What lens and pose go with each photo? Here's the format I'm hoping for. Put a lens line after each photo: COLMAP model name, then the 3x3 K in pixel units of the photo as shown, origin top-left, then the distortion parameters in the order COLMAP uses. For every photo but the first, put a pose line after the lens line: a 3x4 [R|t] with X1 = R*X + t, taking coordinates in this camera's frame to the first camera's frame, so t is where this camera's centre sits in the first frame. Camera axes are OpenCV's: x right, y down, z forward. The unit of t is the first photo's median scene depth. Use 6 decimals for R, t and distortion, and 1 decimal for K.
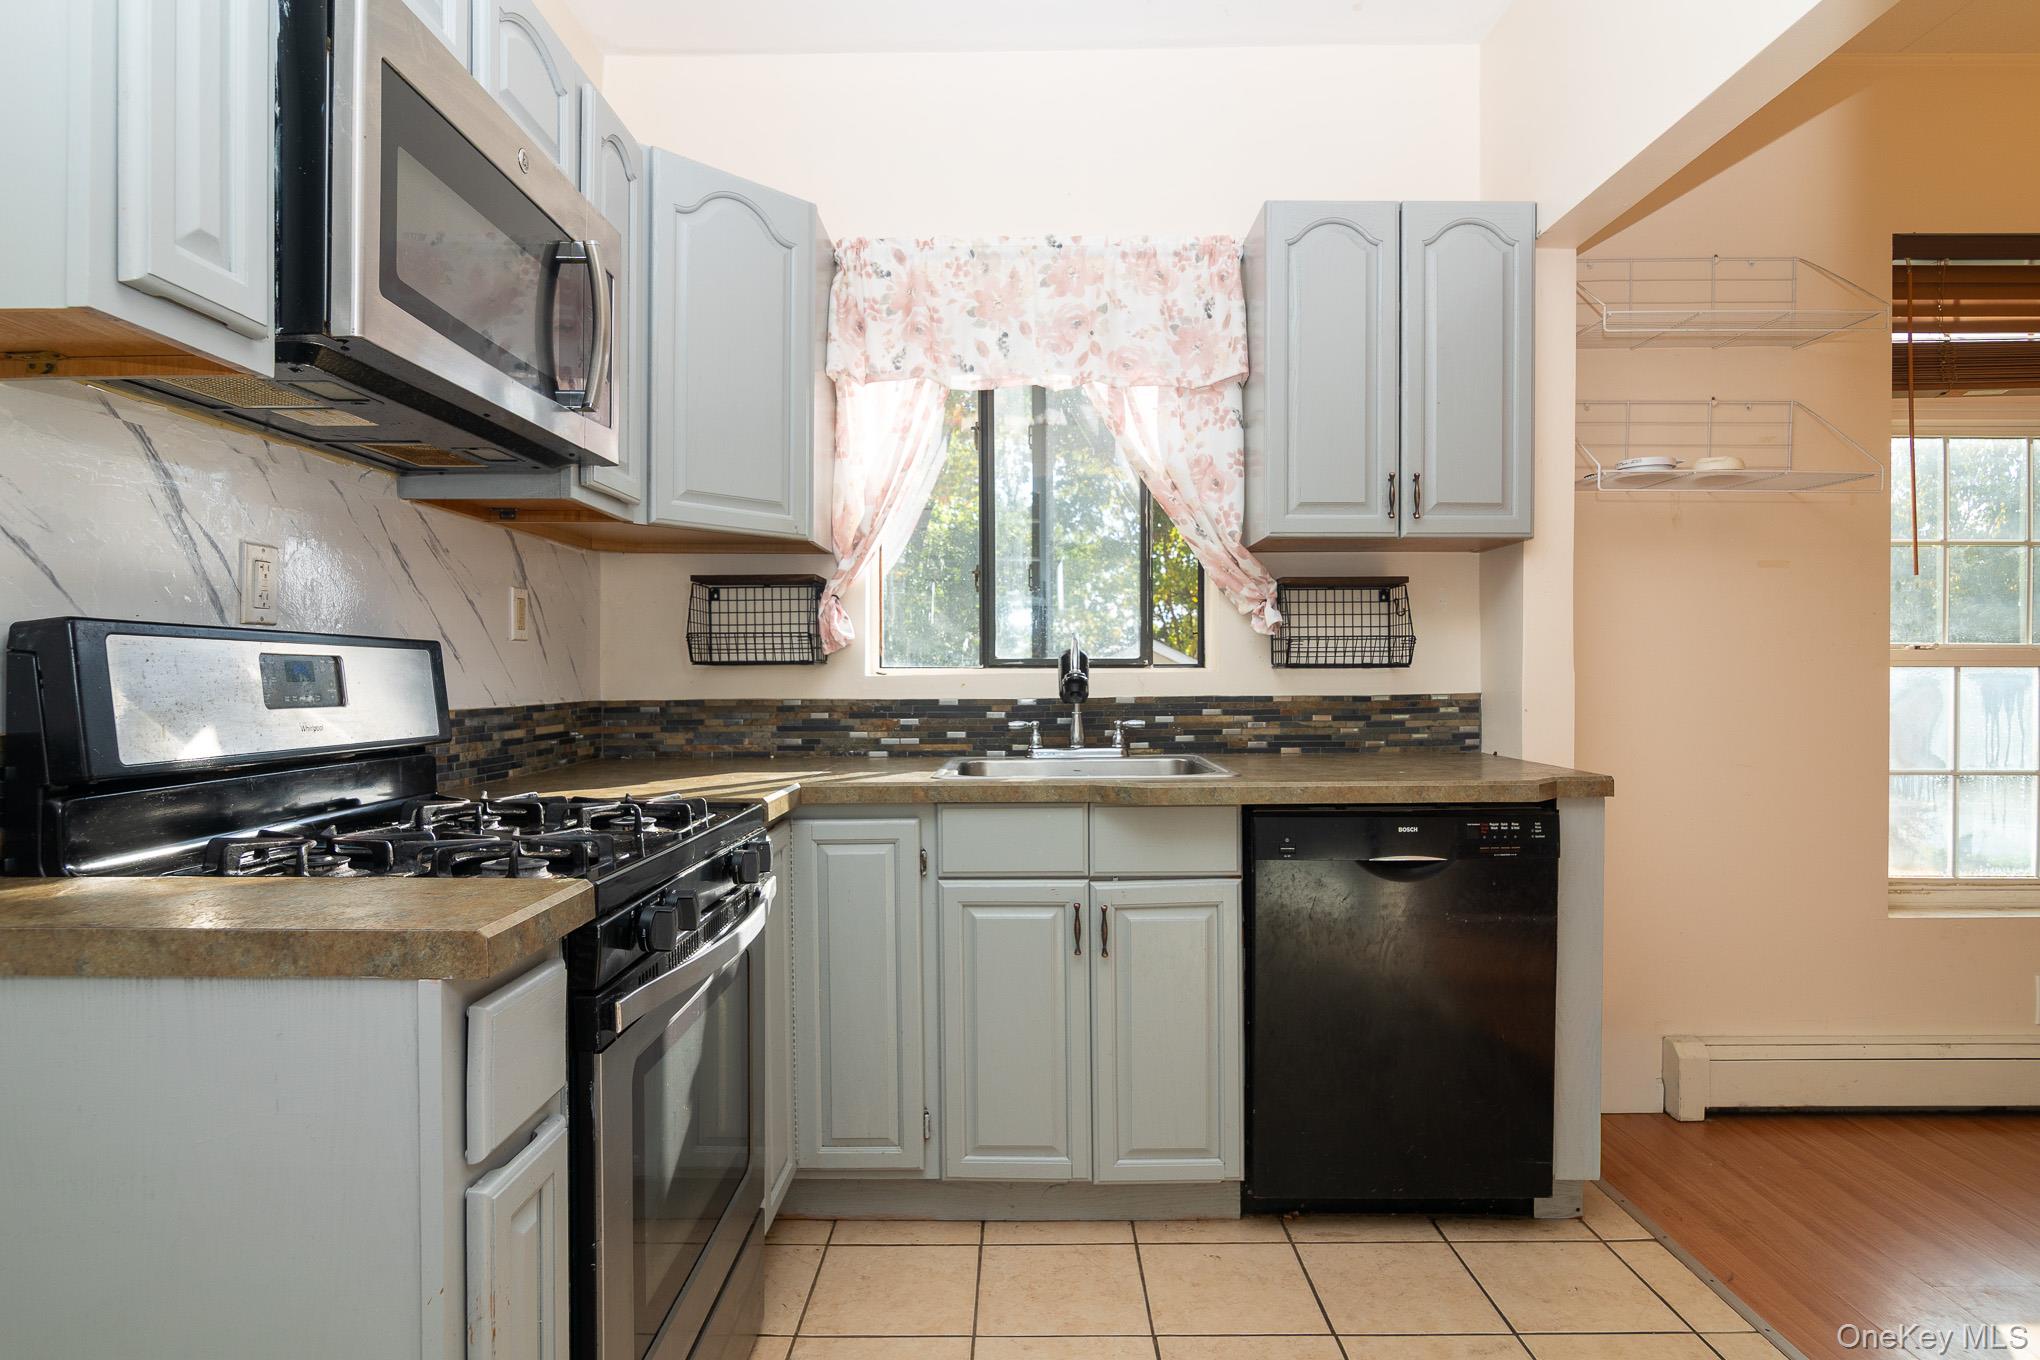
lens RADIAL K [[1109.1, 0, 1026.0], [0, 1109.1, 684.4], [0, 0, 1]] dist [-0.005055, -0.000329]
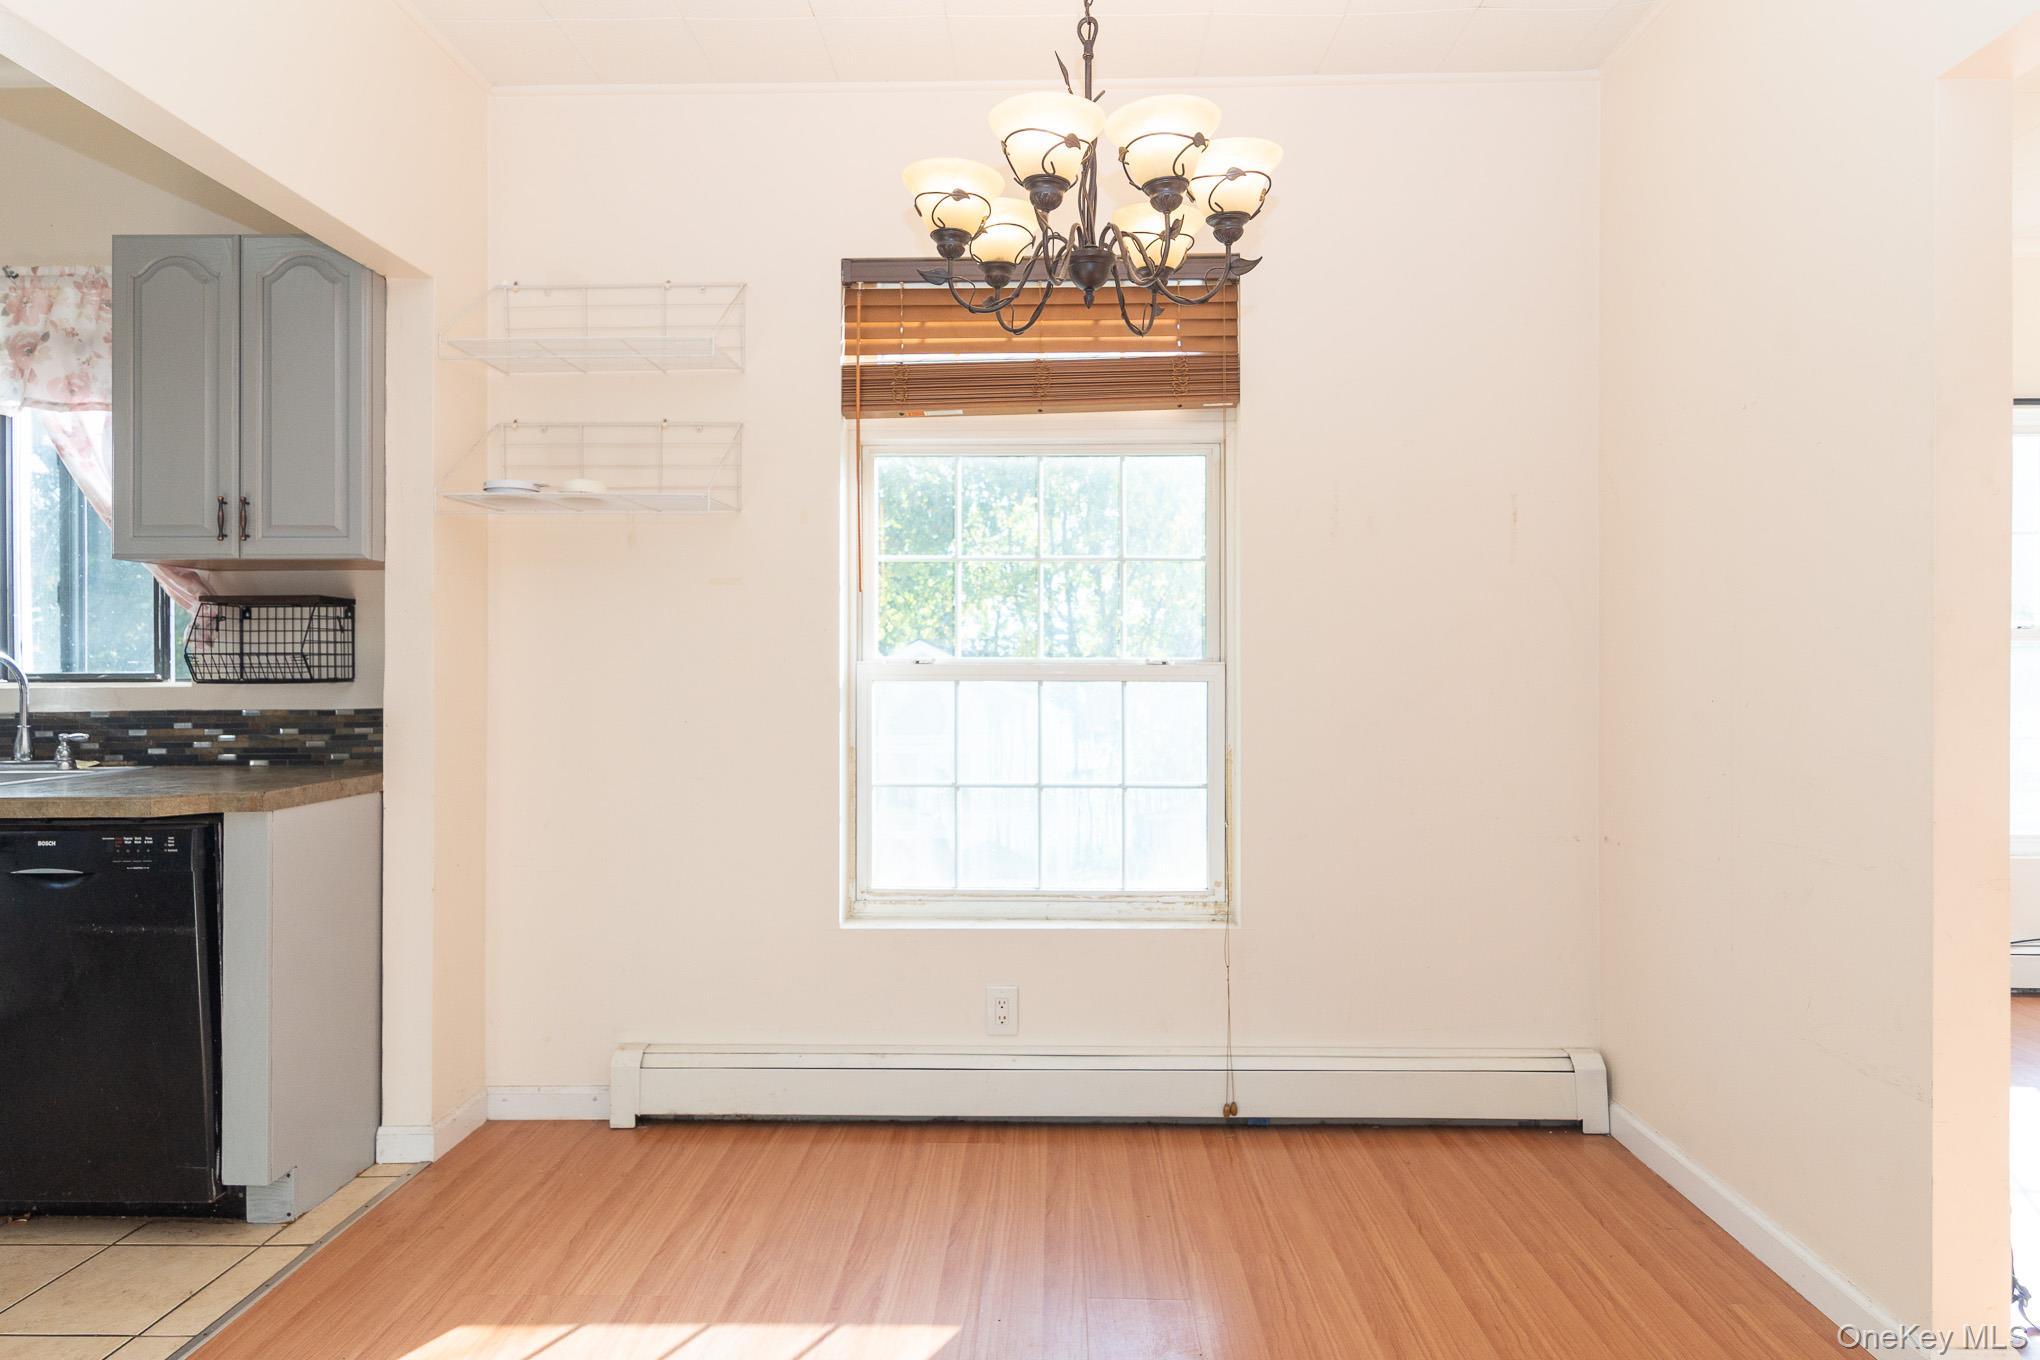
lens RADIAL K [[1104.9, 0, 1024.9], [0, 1104.9, 670.9], [0, 0, 1]] dist [0.005995, -0.000143]
pose [[0.999815, -0.000133, -0.019256, 0.998044], [-0.000107, 0.999922, -0.012493, -0.013530], [0.019256, 0.012492, 0.999737, -0.017058]]
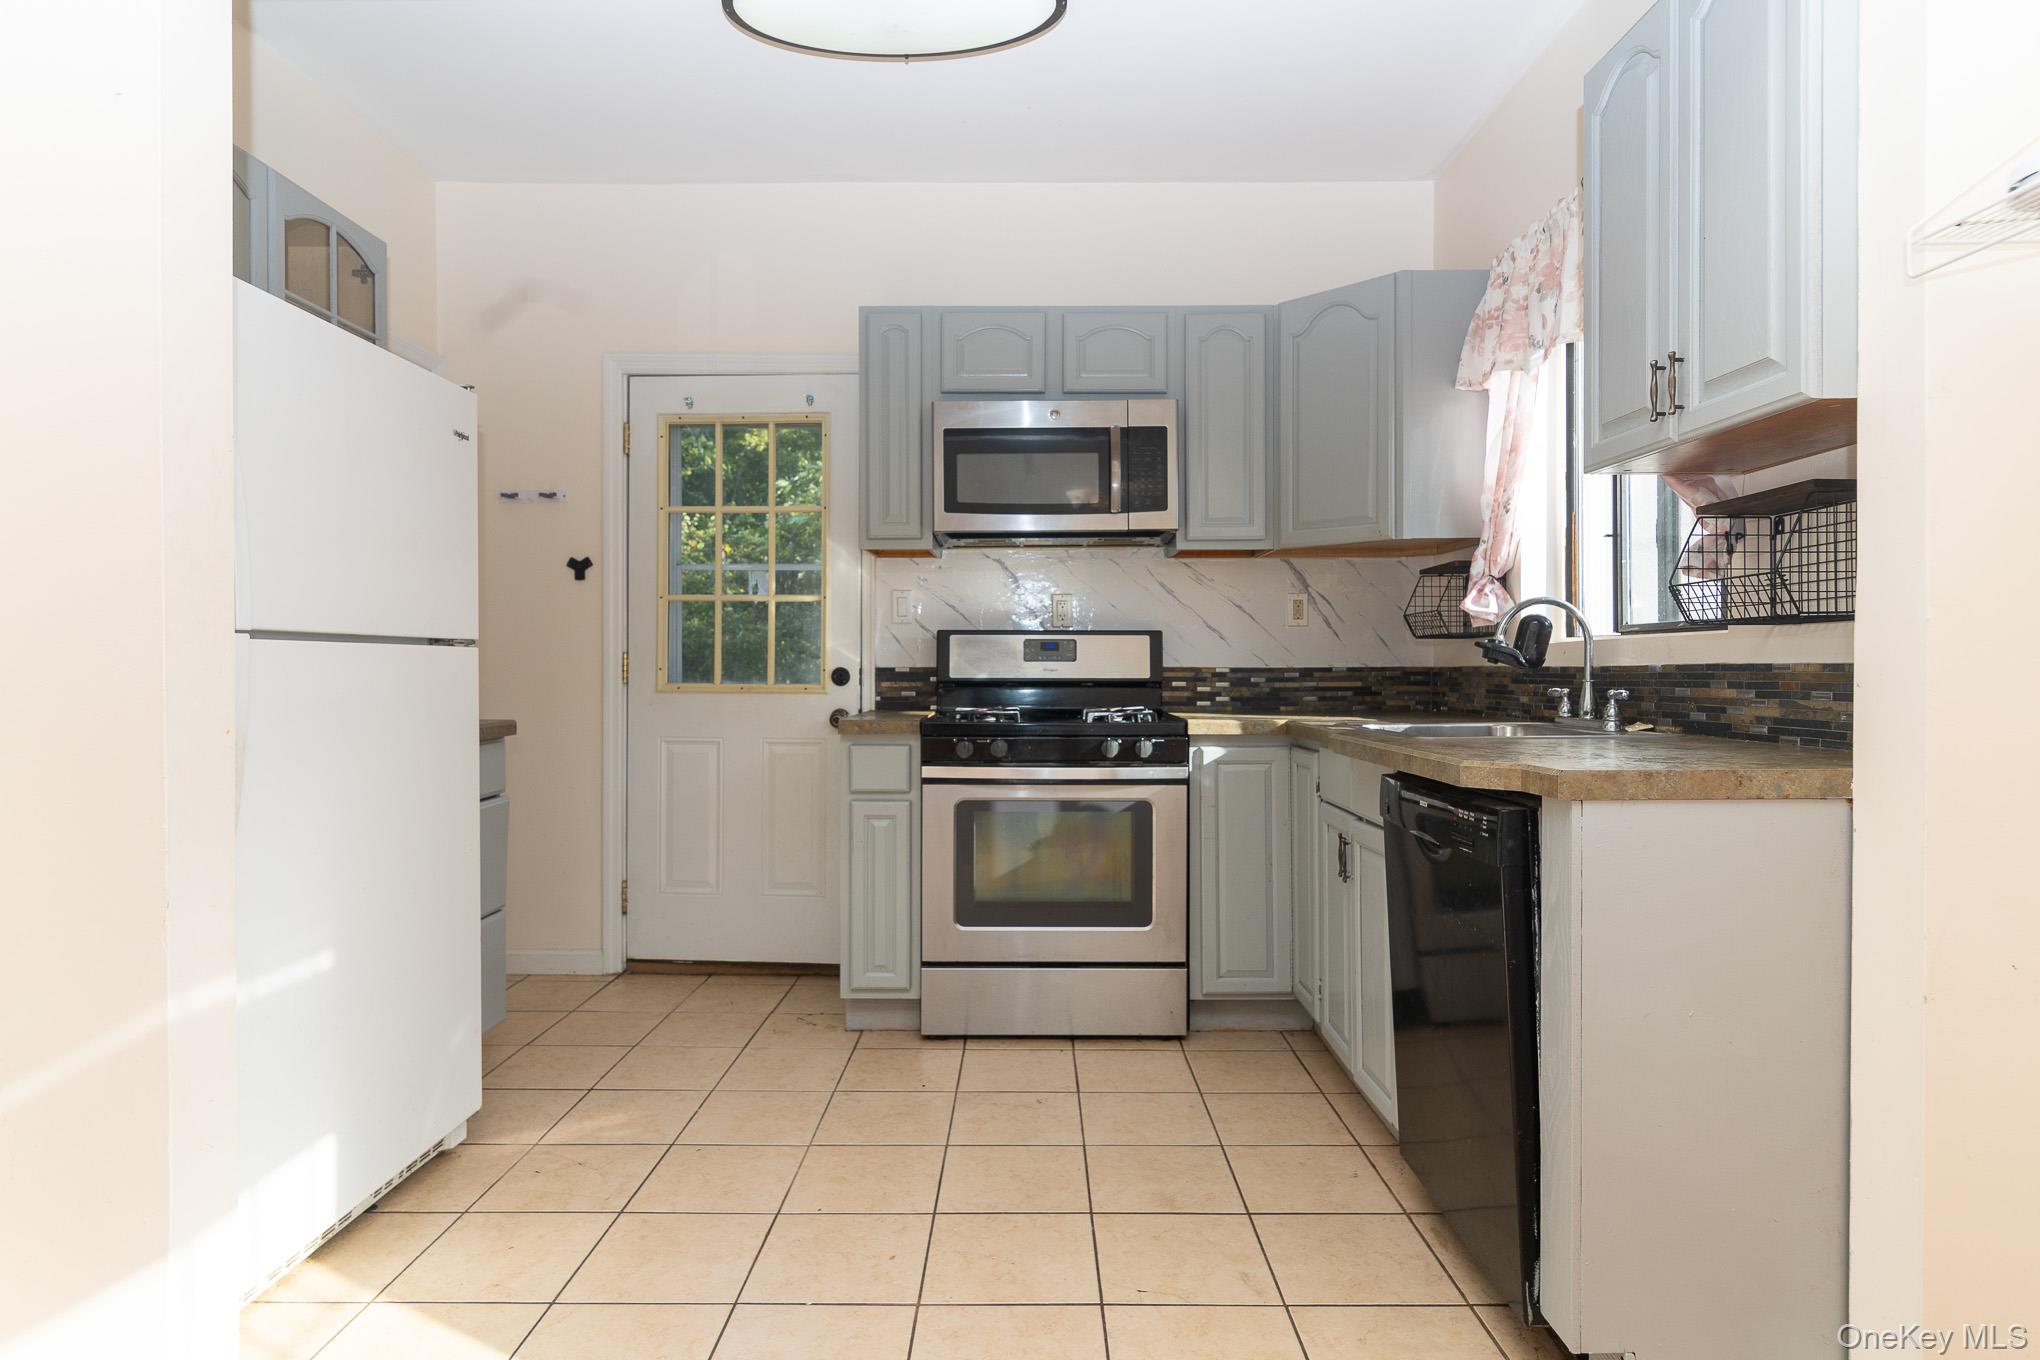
lens RADIAL K [[1099.3, 0, 1016.8], [0, 1099.3, 667.3], [0, 0, 1]] dist [0.000633, 0.000061]
pose [[-0.005564, 0.003960, -0.999977, 0.971413], [-0.007266, 0.999966, 0.004000, 0.013784], [0.999958, 0.007288, -0.005535, 0.524193]]
